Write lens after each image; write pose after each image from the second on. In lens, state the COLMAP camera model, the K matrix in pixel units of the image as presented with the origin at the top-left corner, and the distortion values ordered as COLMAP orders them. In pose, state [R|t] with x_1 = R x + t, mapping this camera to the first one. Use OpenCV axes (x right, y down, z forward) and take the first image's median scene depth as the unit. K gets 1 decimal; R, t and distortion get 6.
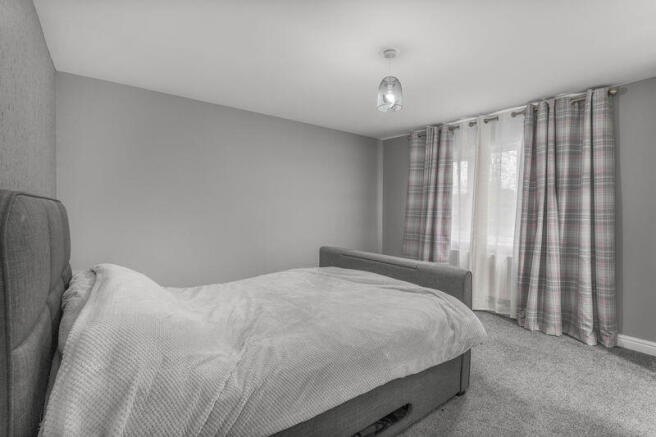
lens RADIAL K [[312.8, 0, 328.0], [0, 312.8, 218.5], [0, 0, 1]] dist [0.002366, 0.000602]
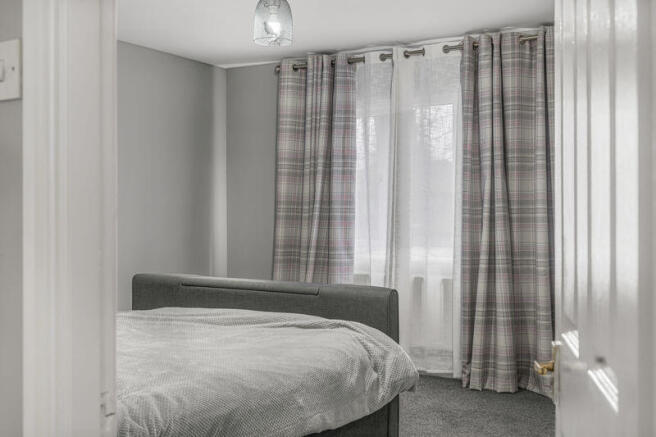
lens RADIAL K [[746.2, 0, 328.0], [0, 746.2, 218.5], [0, 0, 1]] dist [-0.012894, -0.009182]
pose [[0.933115, -0.017307, 0.359162, -0.176770], [0.021838, 0.999725, -0.008564, 0.013343], [-0.358915, 0.015834, 0.933236, -0.314957]]
